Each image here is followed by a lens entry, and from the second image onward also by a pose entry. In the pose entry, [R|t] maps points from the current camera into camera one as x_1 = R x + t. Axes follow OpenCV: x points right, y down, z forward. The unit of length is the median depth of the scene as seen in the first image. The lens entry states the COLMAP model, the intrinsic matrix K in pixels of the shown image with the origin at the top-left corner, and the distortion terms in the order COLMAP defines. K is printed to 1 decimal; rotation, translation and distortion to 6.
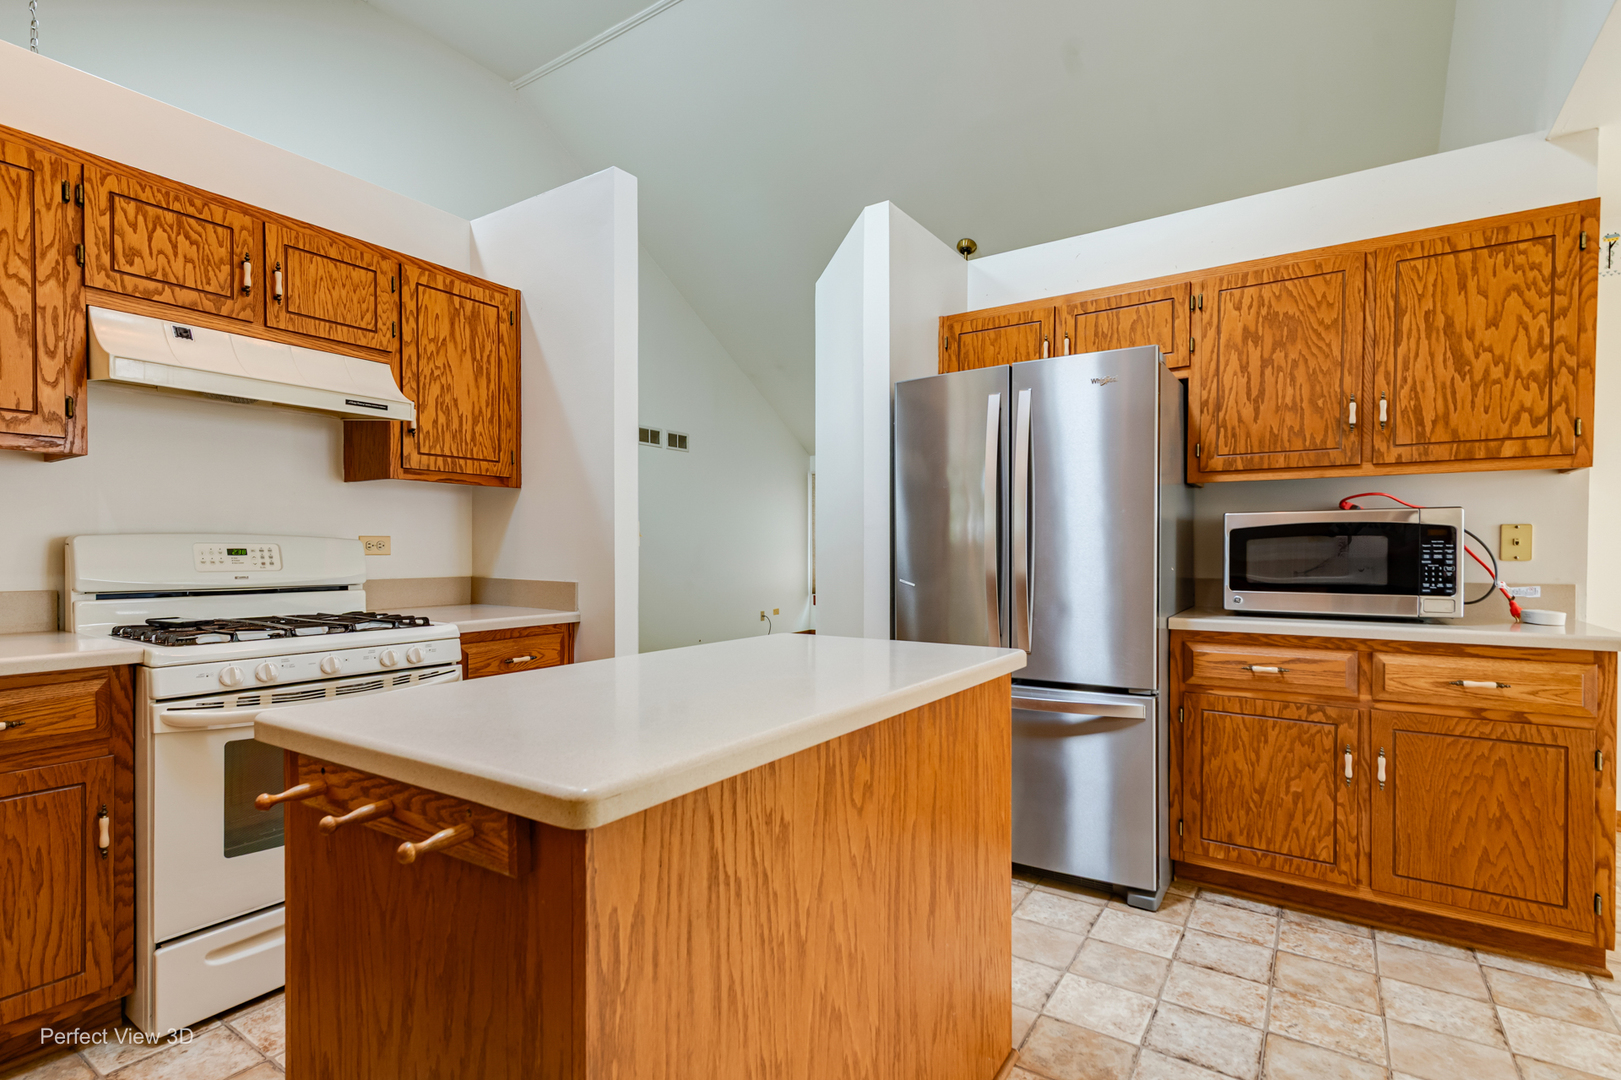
lens RADIAL K [[769.9, 0, 782.3], [0, 769.9, 560.5], [0, 0, 1]] dist [0.021676, -0.007741]
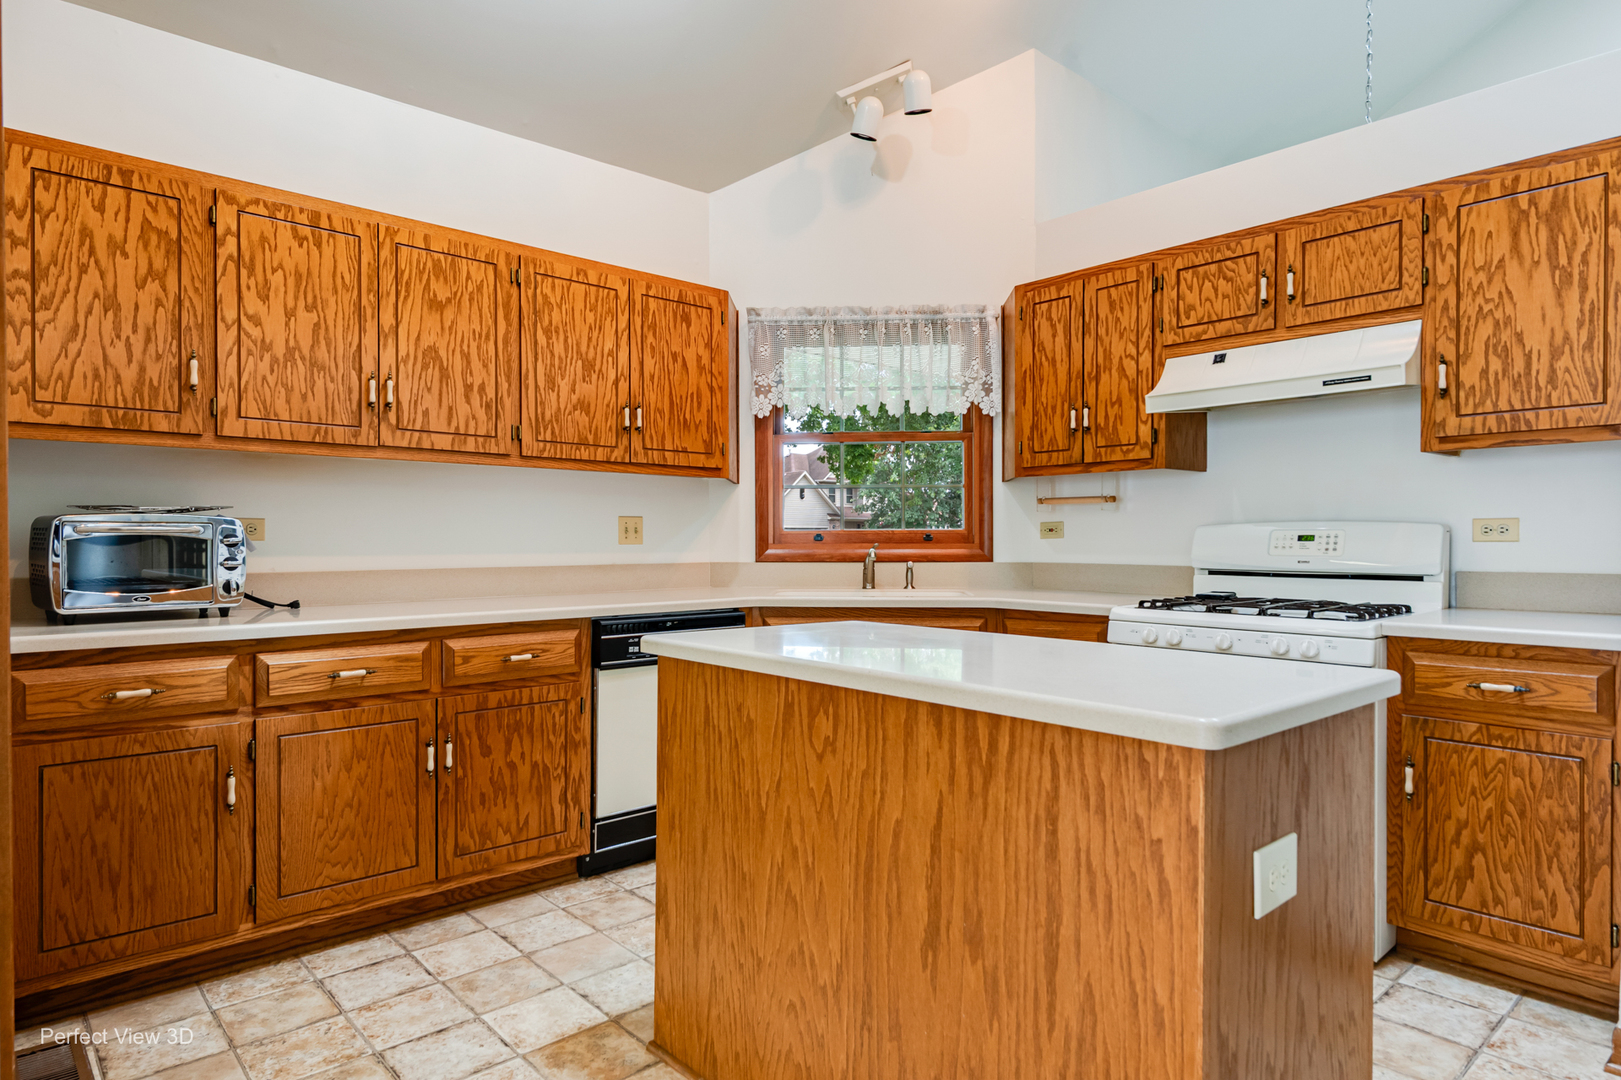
lens RADIAL K [[879.0, 0, 782.0], [0, 879.0, 547.0], [0, 0, 1]] dist [0.029995, -0.013689]
pose [[-0.216390, 0.009284, -0.976263, 0.750896], [-0.010579, 0.999874, 0.011853, -0.006294], [0.976250, 0.012893, -0.216265, 0.647612]]
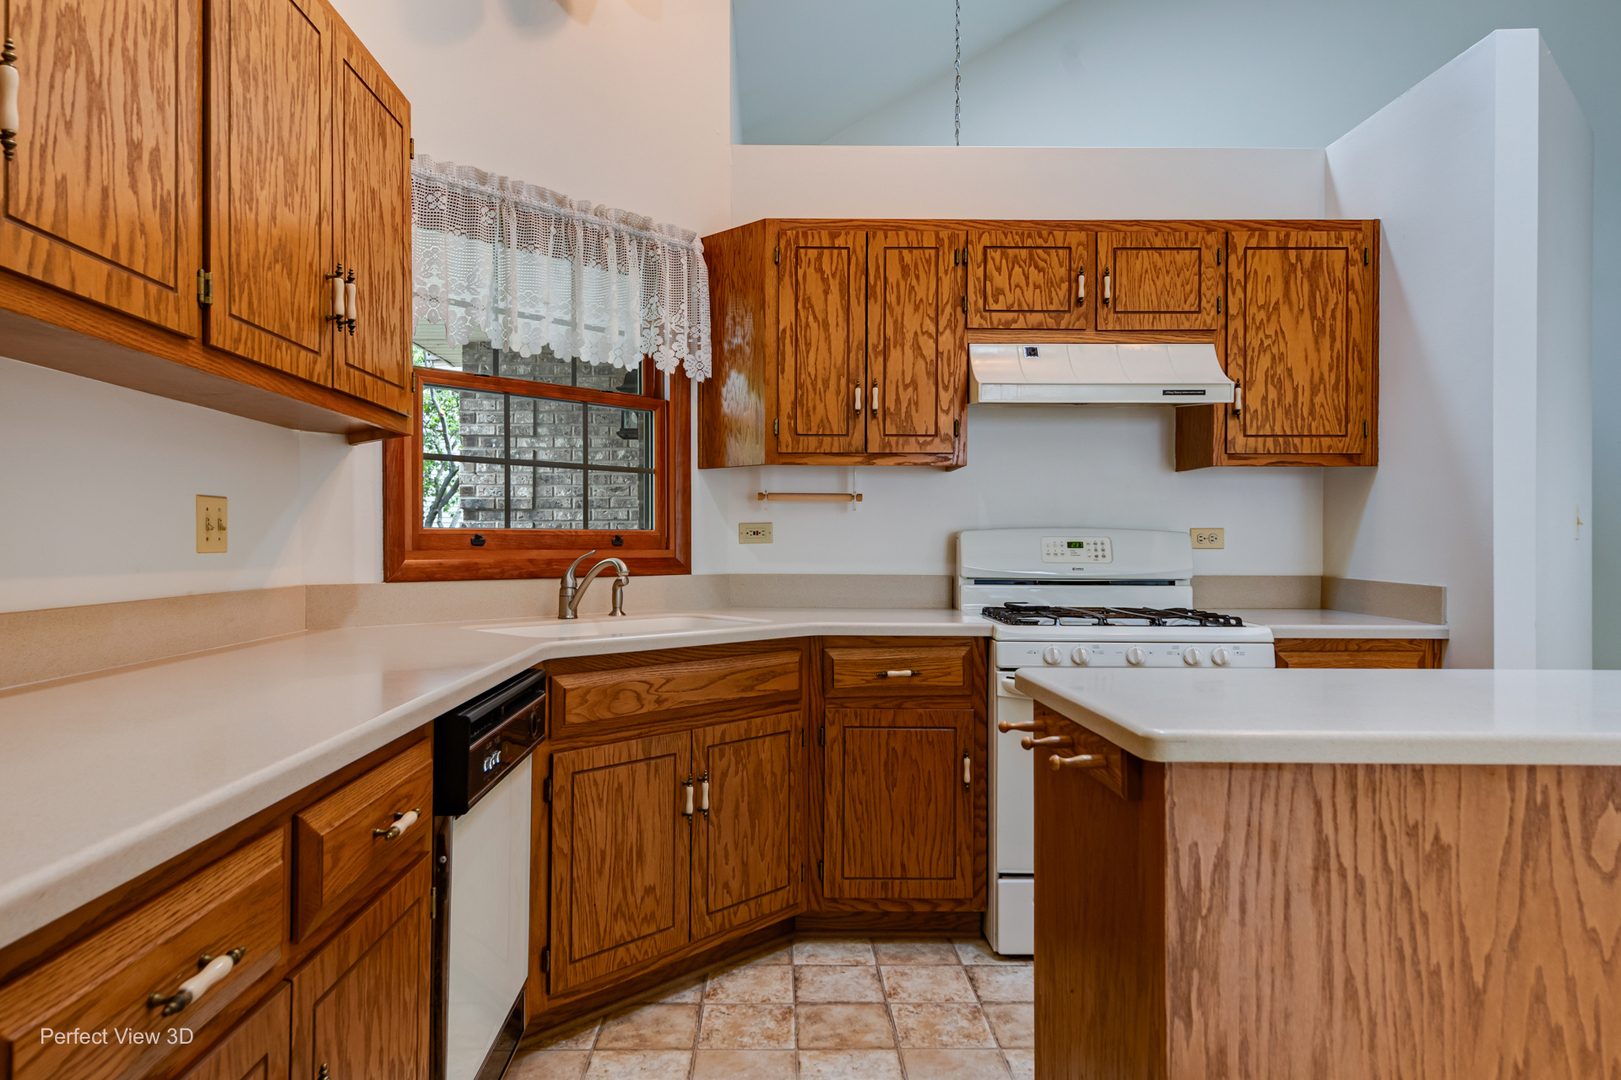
lens RADIAL K [[1027.0, 0, 788.3], [0, 1027.0, 535.1], [0, 0, 1]] dist [0.036462, -0.023876]
pose [[0.579494, -0.003753, -0.814968, 0.253569], [-0.013821, 0.999800, -0.014432, 0.001730], [0.814859, 0.019627, 0.579326, -0.158050]]
